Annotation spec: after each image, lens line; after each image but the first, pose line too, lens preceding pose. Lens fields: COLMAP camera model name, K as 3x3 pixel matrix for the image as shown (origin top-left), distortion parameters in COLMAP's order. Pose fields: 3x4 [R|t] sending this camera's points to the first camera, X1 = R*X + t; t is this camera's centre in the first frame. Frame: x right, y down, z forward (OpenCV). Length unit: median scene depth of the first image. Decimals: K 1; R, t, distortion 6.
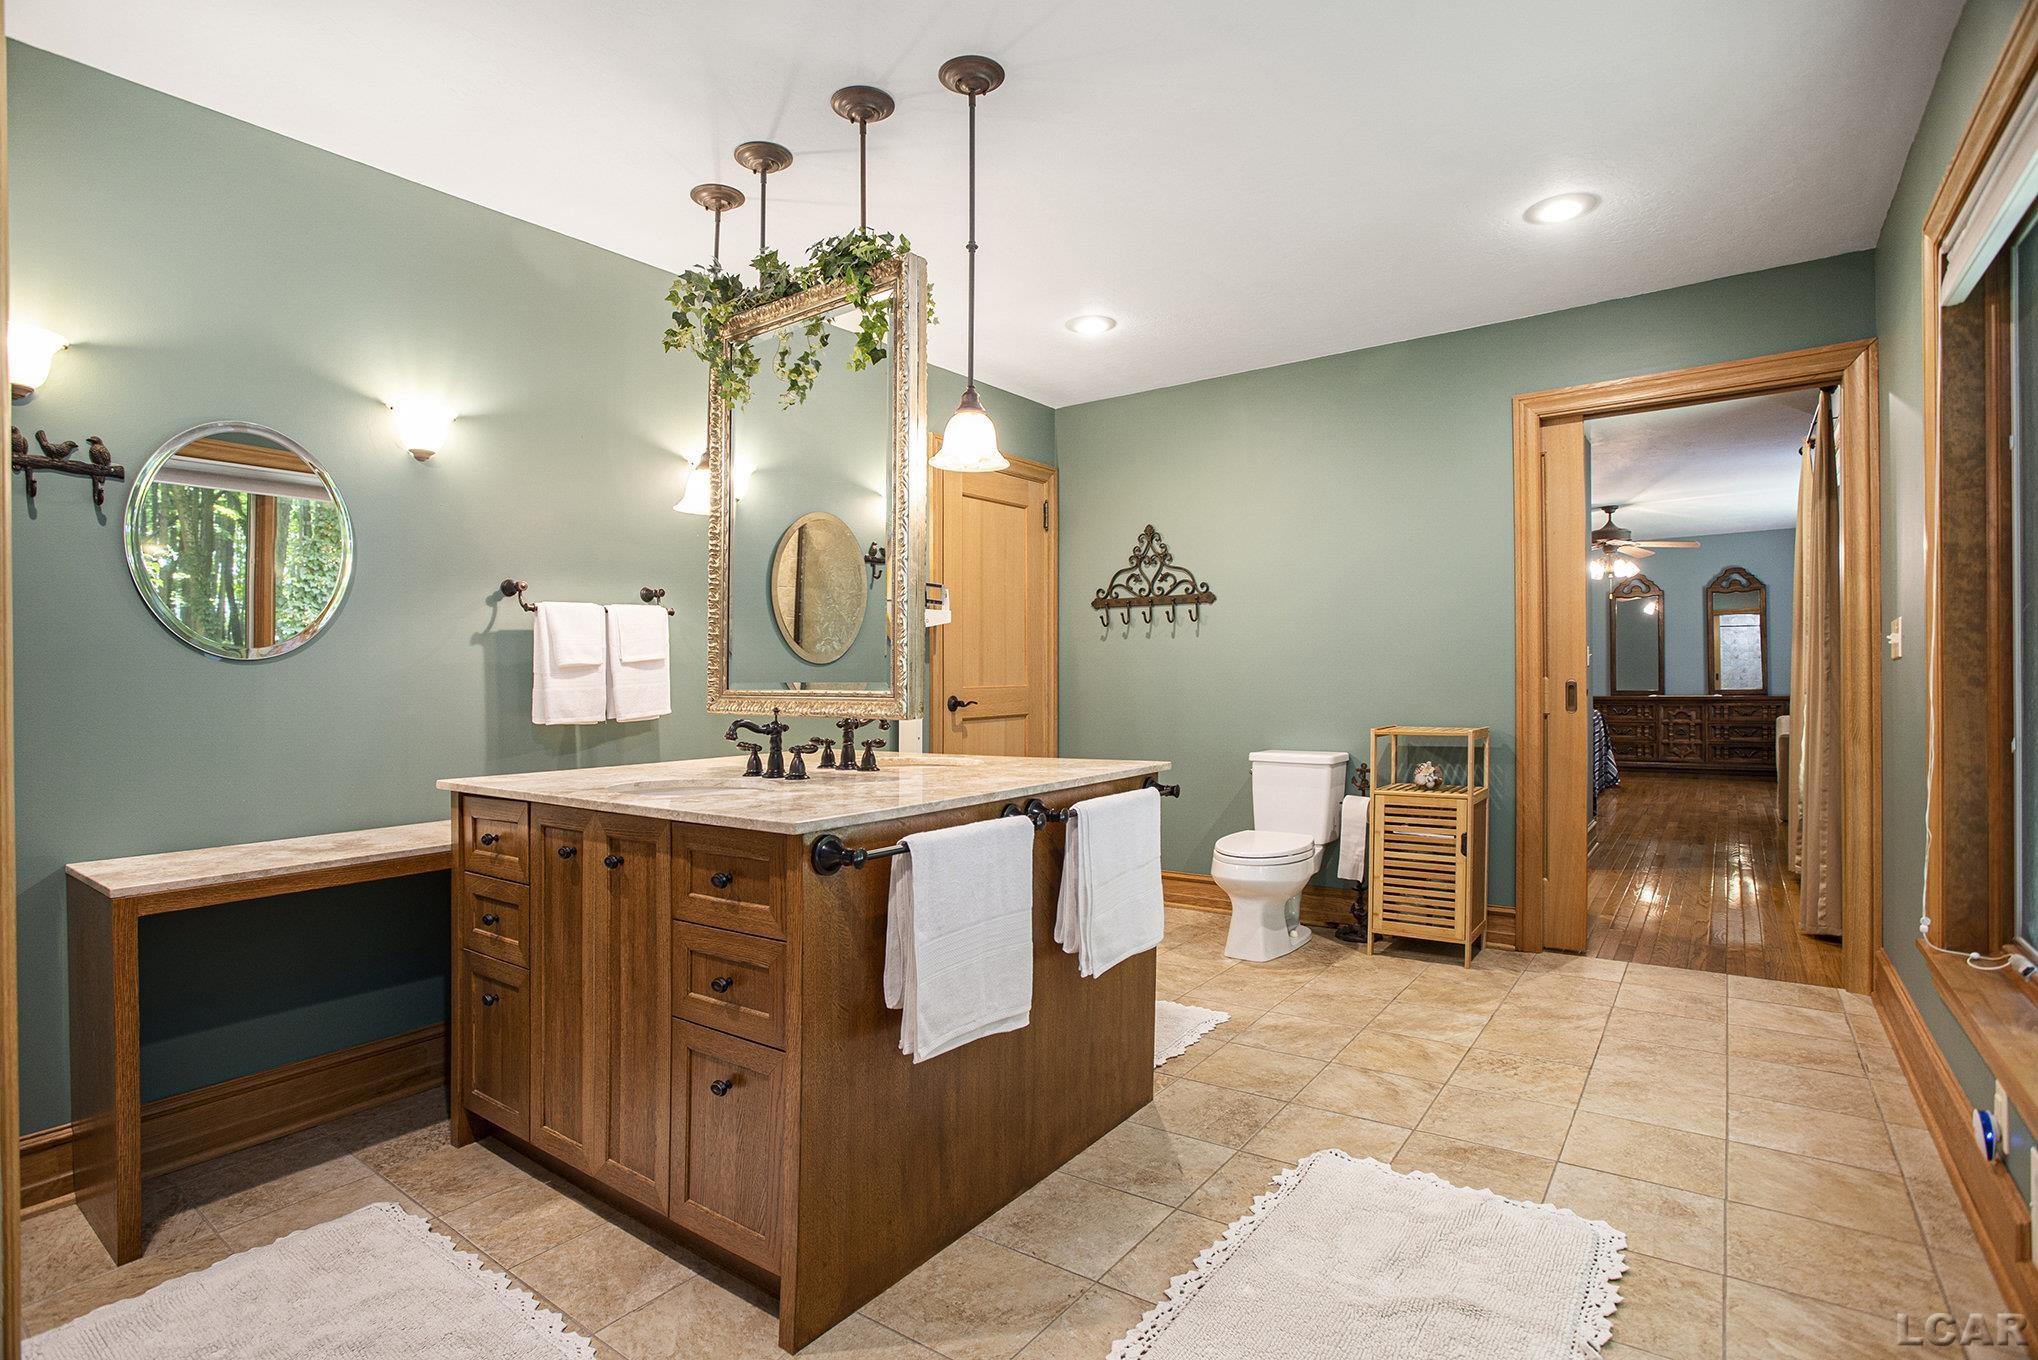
lens RADIAL K [[996.0, 0, 1003.3], [0, 996.0, 688.9], [0, 0, 1]] dist [-0.001723, 0.000982]
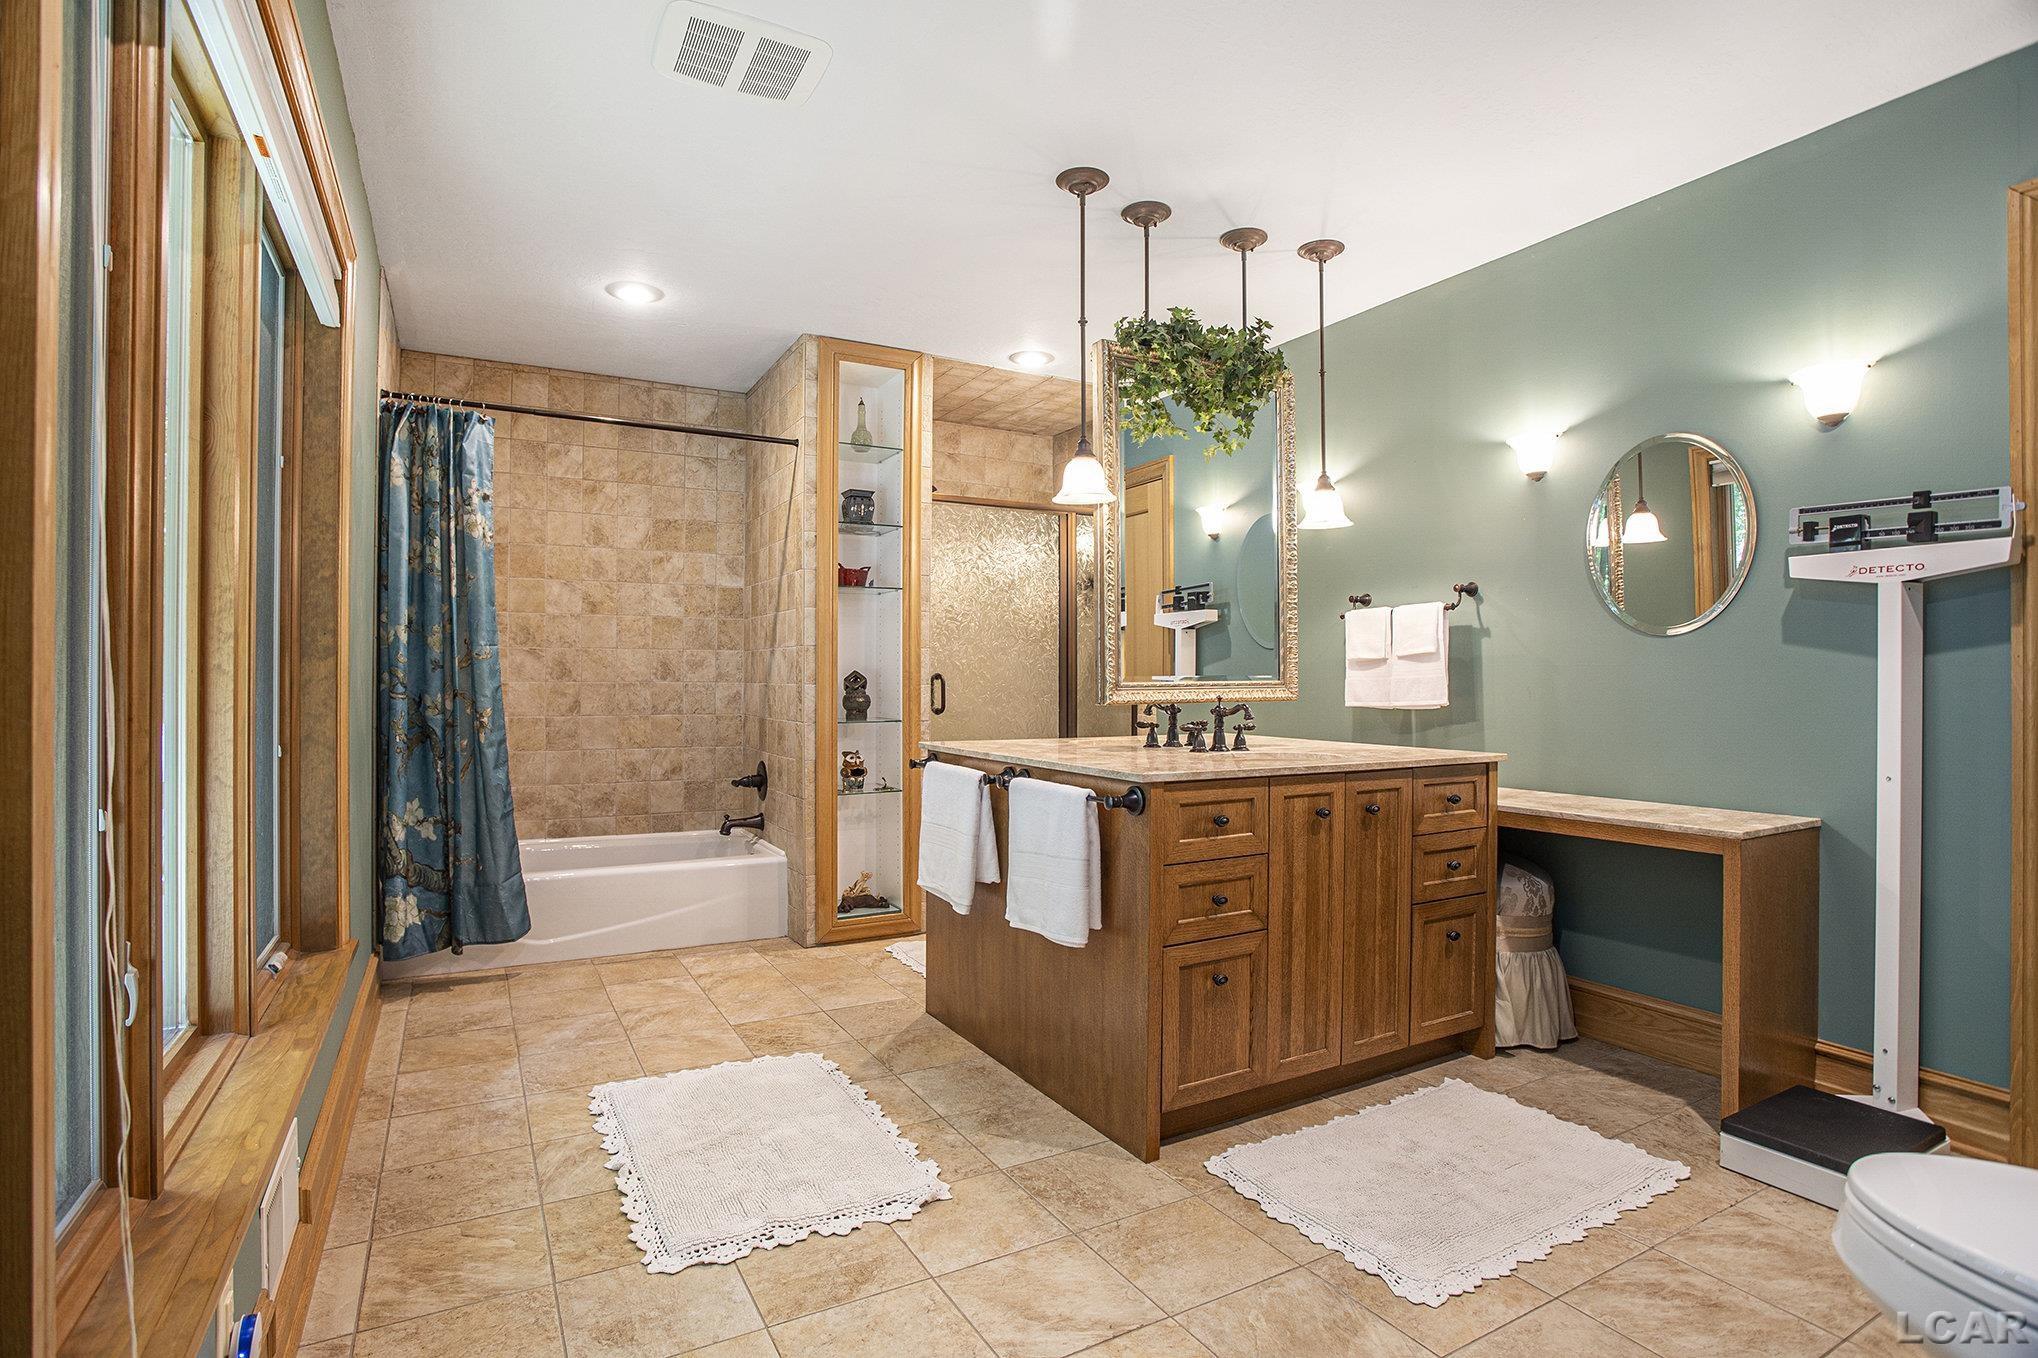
lens RADIAL K [[996.0, 0, 1007.9], [0, 996.0, 668.3], [0, 0, 1]] dist [-0.001723, 0.000982]
pose [[-0.405750, -0.001845, -0.913982, 1.011272], [-0.005205, 0.999986, 0.000293, -0.013022], [0.913969, 0.004876, -0.405754, 1.275264]]
